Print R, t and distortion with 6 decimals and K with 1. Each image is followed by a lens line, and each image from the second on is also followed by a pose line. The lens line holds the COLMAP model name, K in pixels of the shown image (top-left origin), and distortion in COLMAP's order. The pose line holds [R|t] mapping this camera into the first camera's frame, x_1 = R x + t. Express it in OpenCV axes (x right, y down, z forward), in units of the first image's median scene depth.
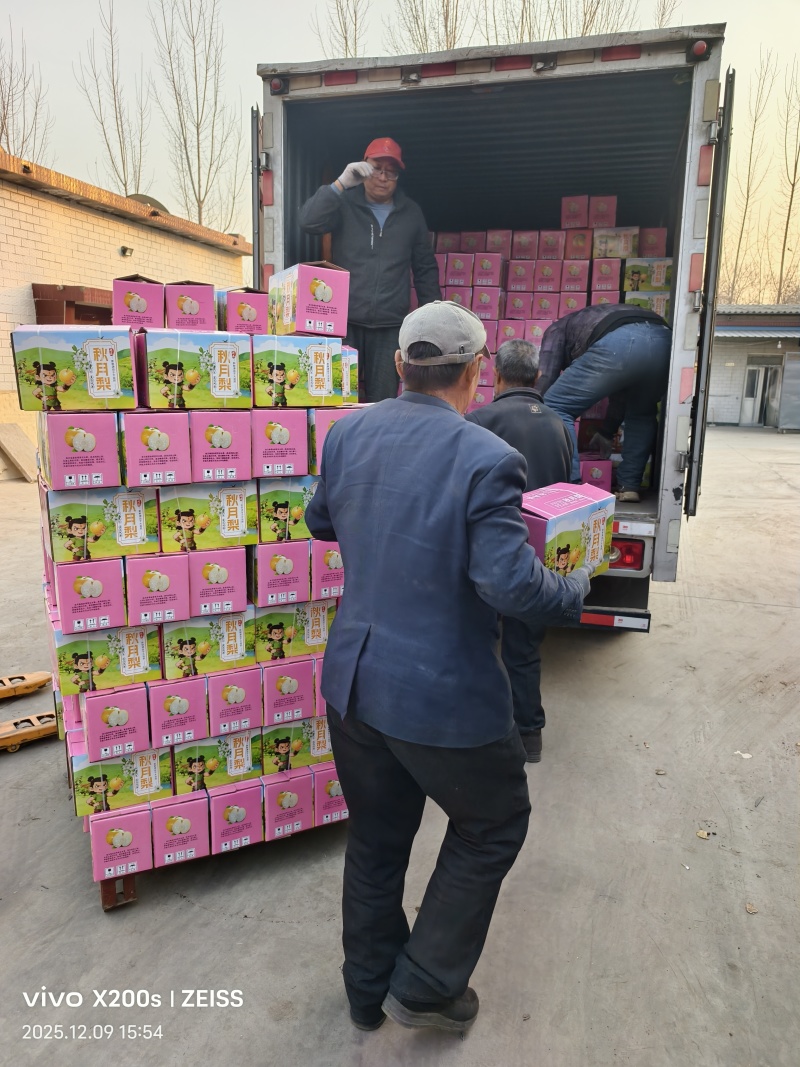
lens RADIAL K [[721.3, 0, 410.2], [0, 721.3, 531.9], [0, 0, 1]] dist [-0.004823, -0.004558]
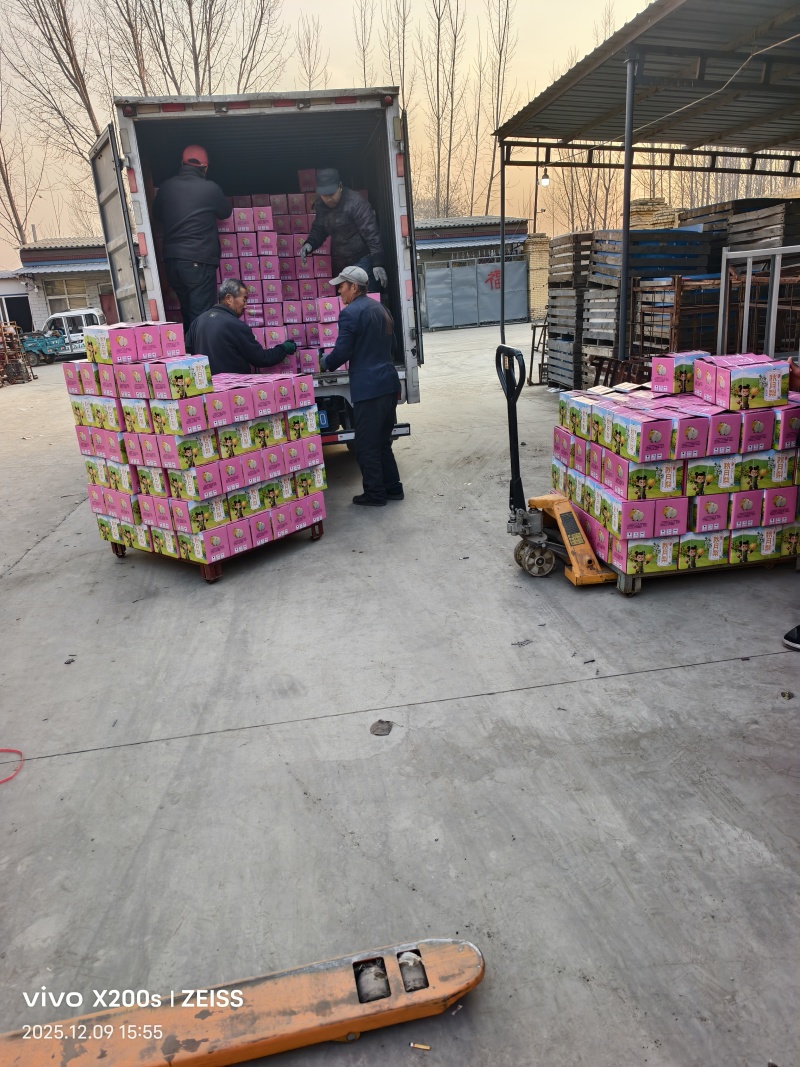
lens RADIAL K [[720.3, 0, 393.4], [0, 720.3, 533.7], [0, 0, 1]] dist [-0.008631, -0.004686]
pose [[0.902456, -0.208404, 0.377015, -0.474211], [0.169167, 0.976331, 0.134758, 0.146187], [-0.396176, -0.057835, 0.916351, -0.697454]]
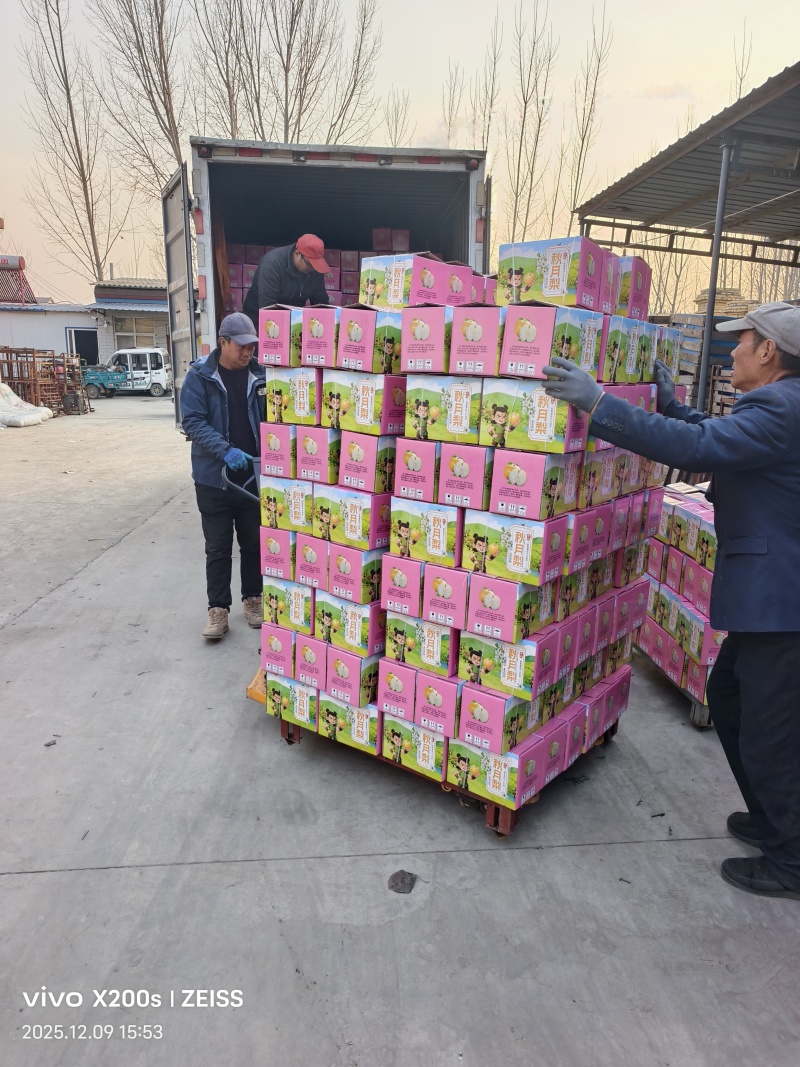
lens RADIAL K [[721.3, 0, 410.2], [0, 721.3, 531.9], [0, 0, 1]] dist [-0.004823, -0.004558]
pose [[0.929823, -0.088132, 0.357299, -0.416382], [0.076166, 0.995965, 0.047455, 0.109079], [-0.360039, -0.016911, 0.932784, -0.549673]]
